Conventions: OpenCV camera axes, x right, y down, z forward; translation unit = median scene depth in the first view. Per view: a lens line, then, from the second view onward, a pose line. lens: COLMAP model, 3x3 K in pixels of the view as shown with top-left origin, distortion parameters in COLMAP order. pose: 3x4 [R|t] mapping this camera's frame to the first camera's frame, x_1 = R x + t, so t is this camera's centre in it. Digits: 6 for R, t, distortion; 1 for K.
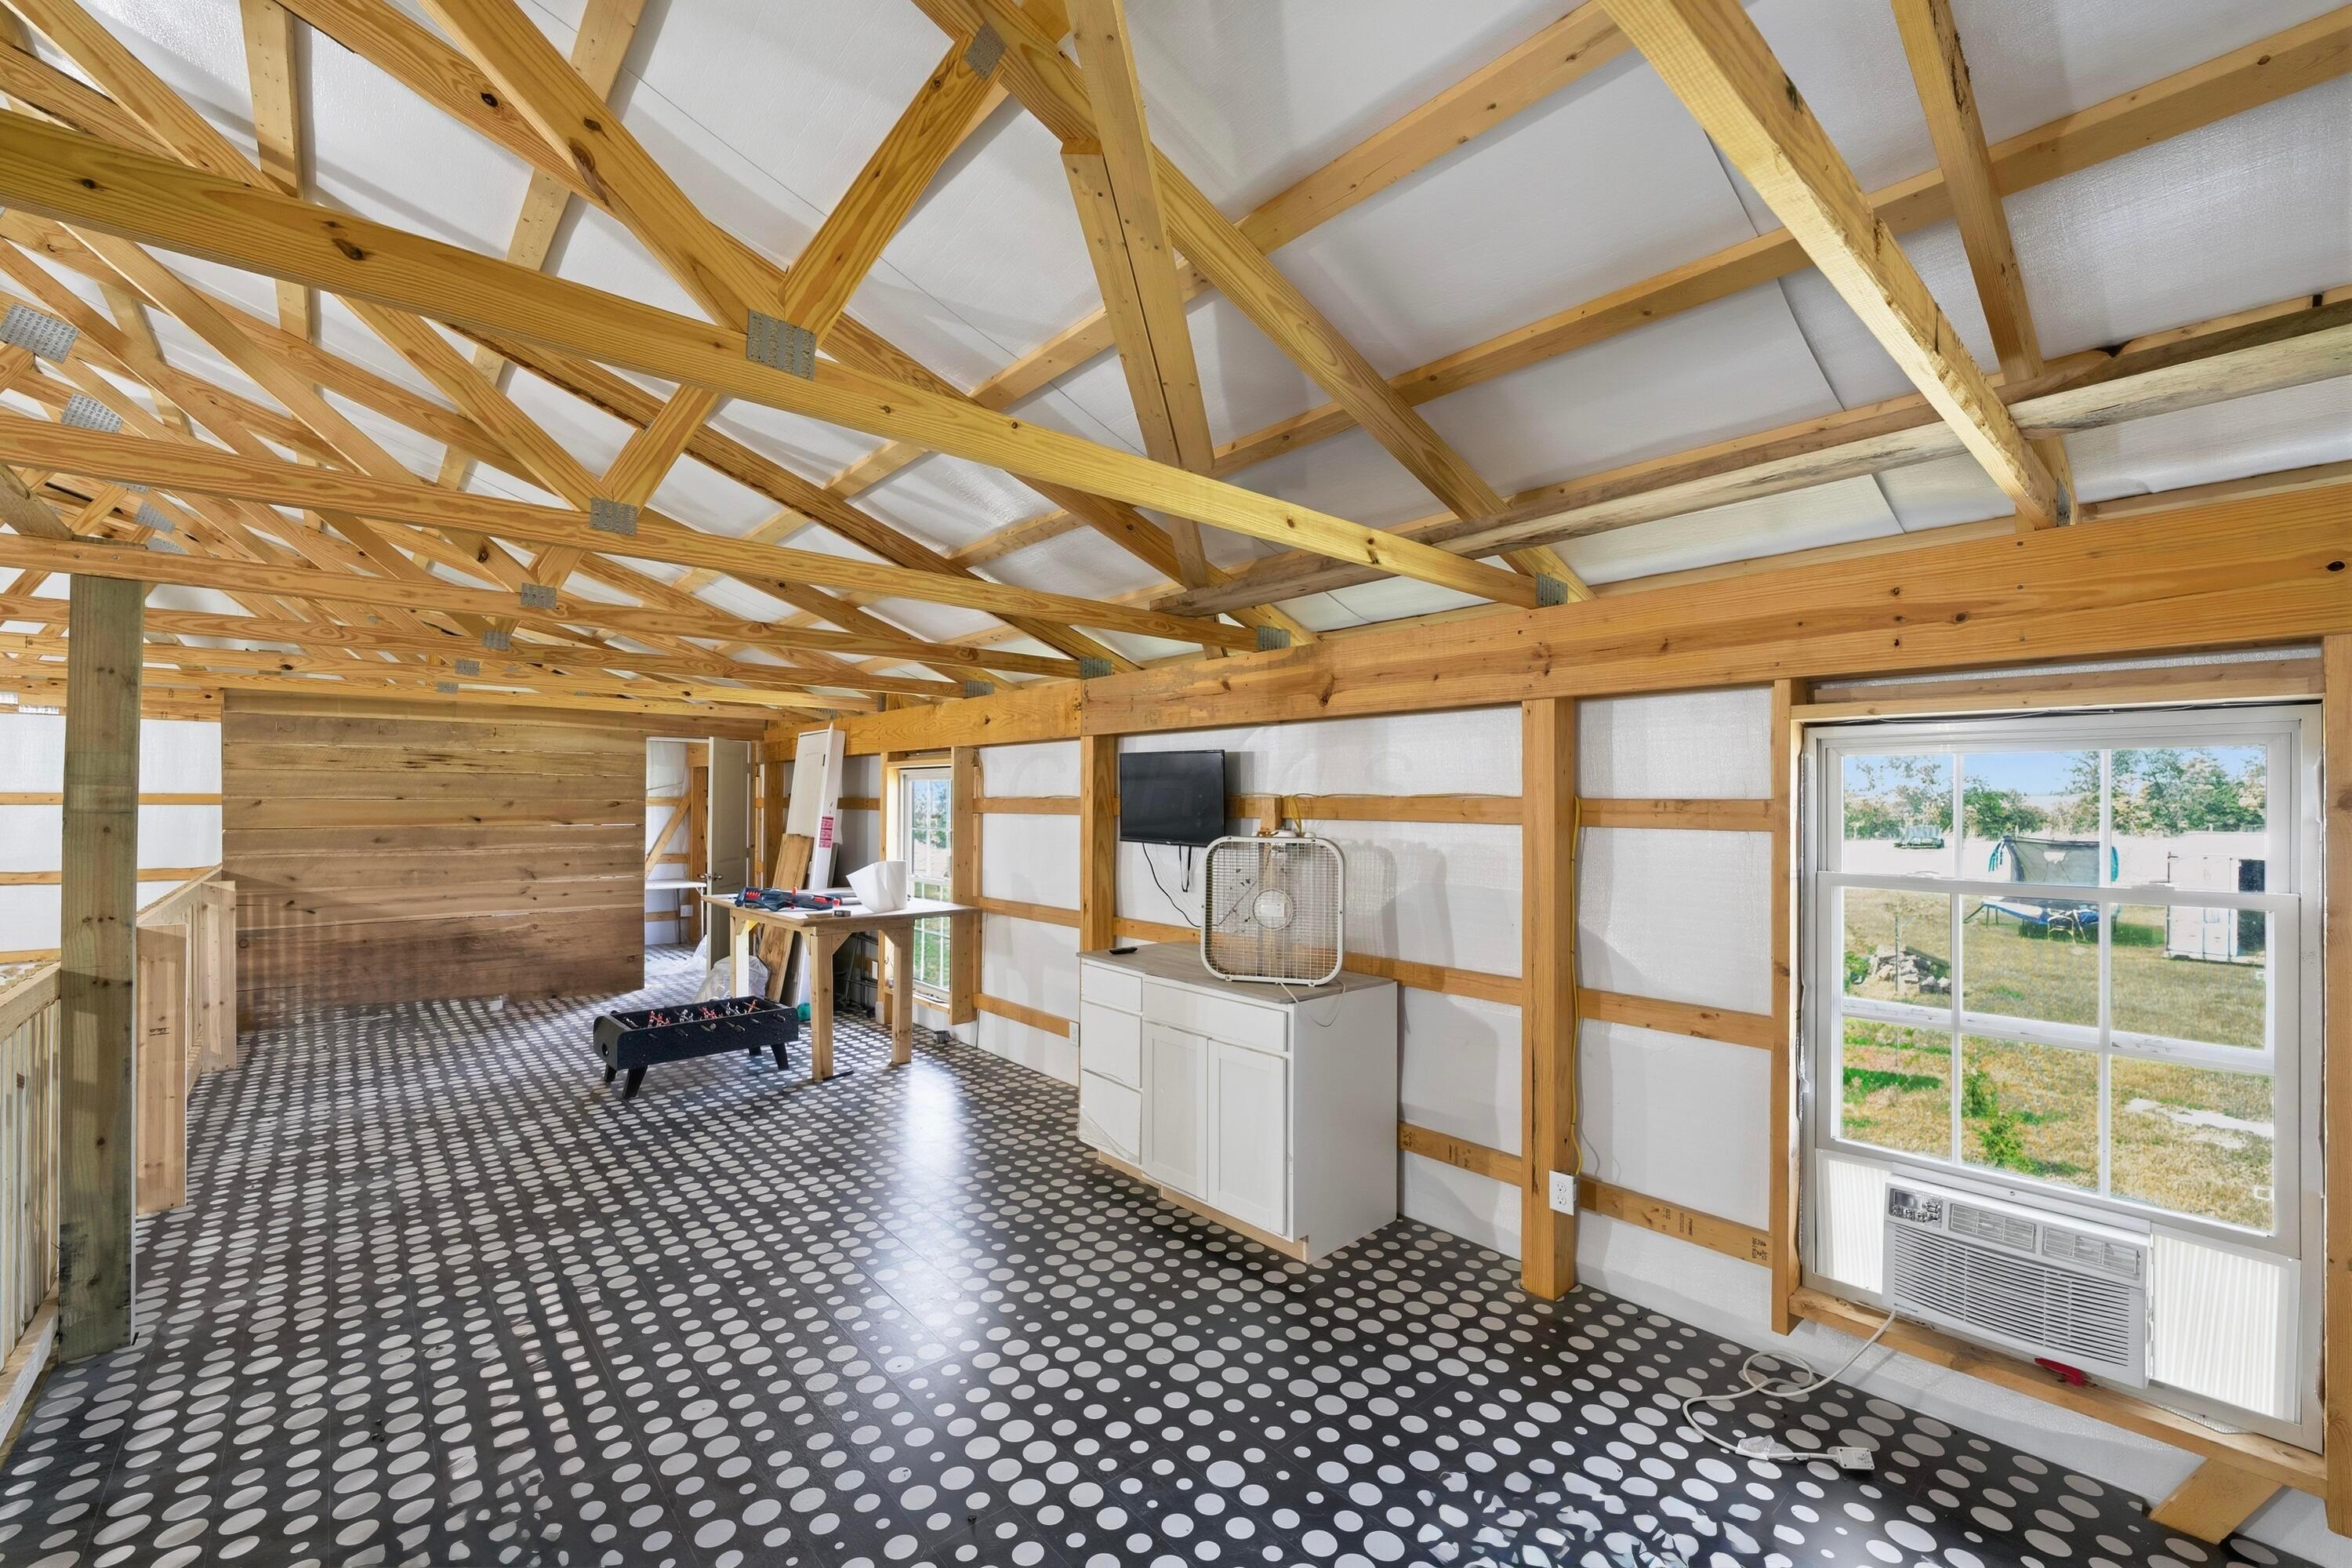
lens RADIAL K [[962.9, 0, 1178.3], [0, 962.9, 795.8], [0, 0, 1]] dist [-0.001999, 0.000034]
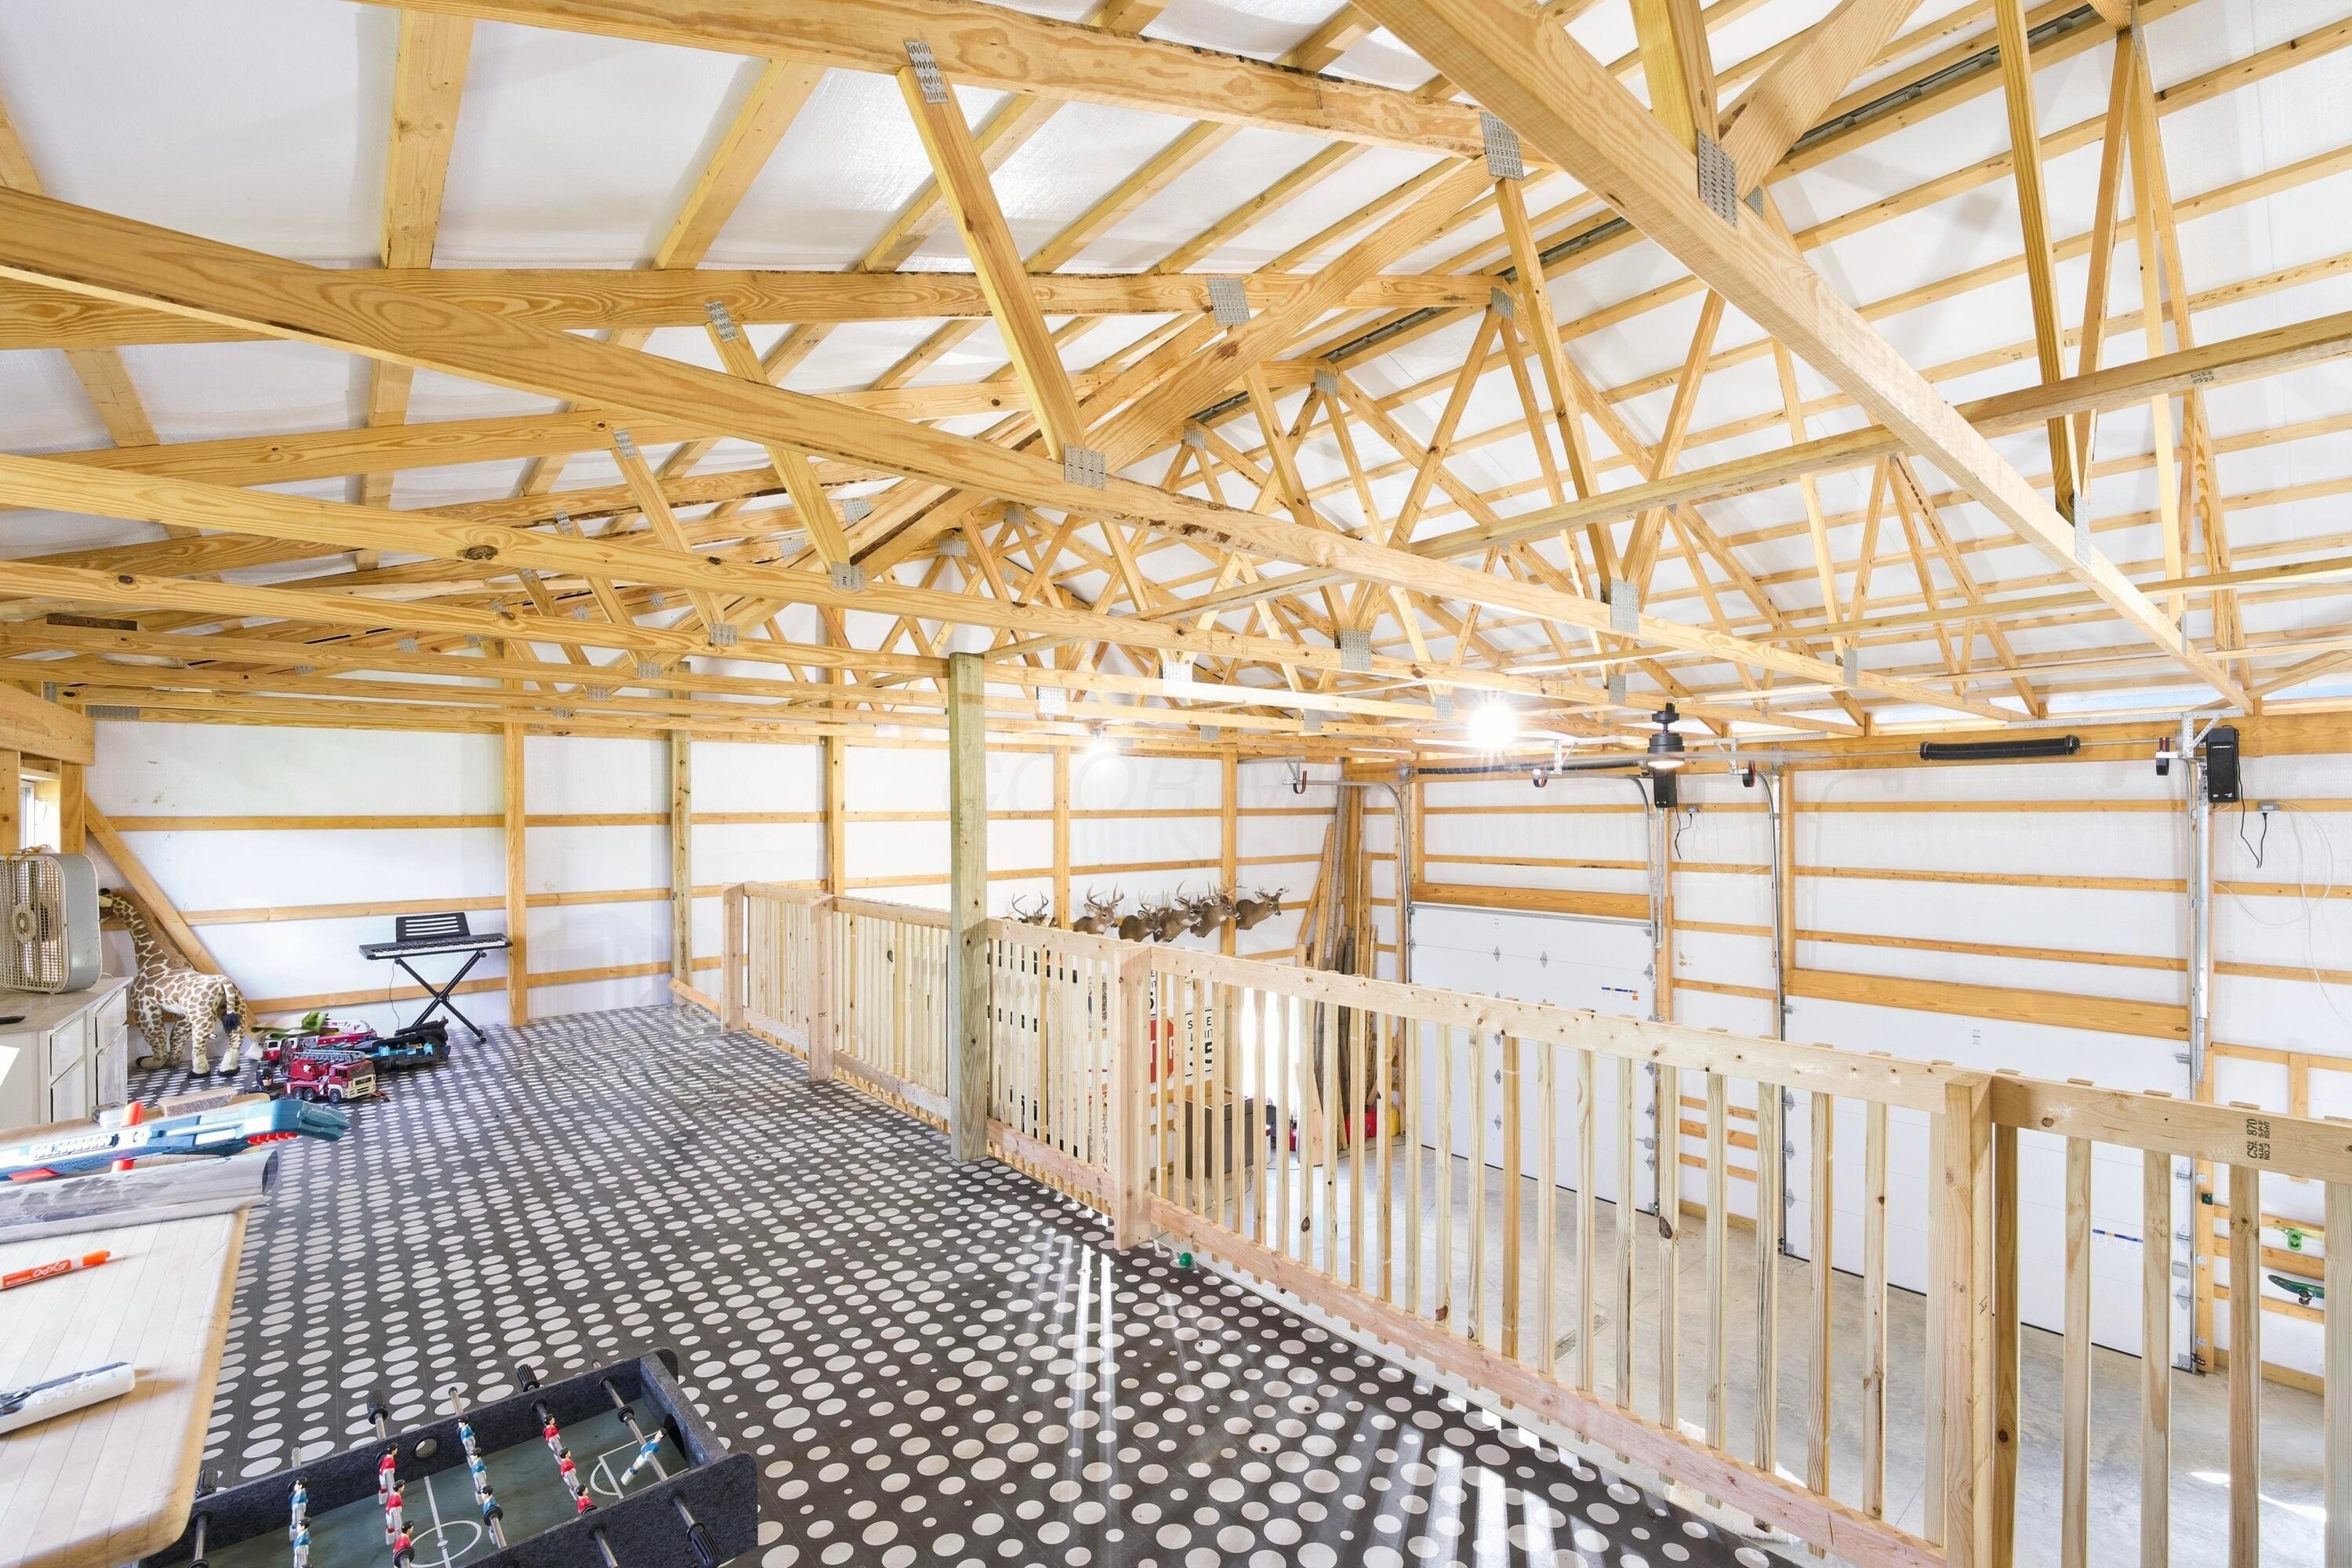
lens RADIAL K [[962.9, 0, 1174.2], [0, 962.9, 802.4], [0, 0, 1]] dist [-0.001999, 0.000034]
pose [[-0.999946, 0.010043, 0.002492, -1.097459], [0.010023, 0.999920, -0.007699, -0.001342], [-0.002570, -0.007674, -0.999967, 1.942240]]
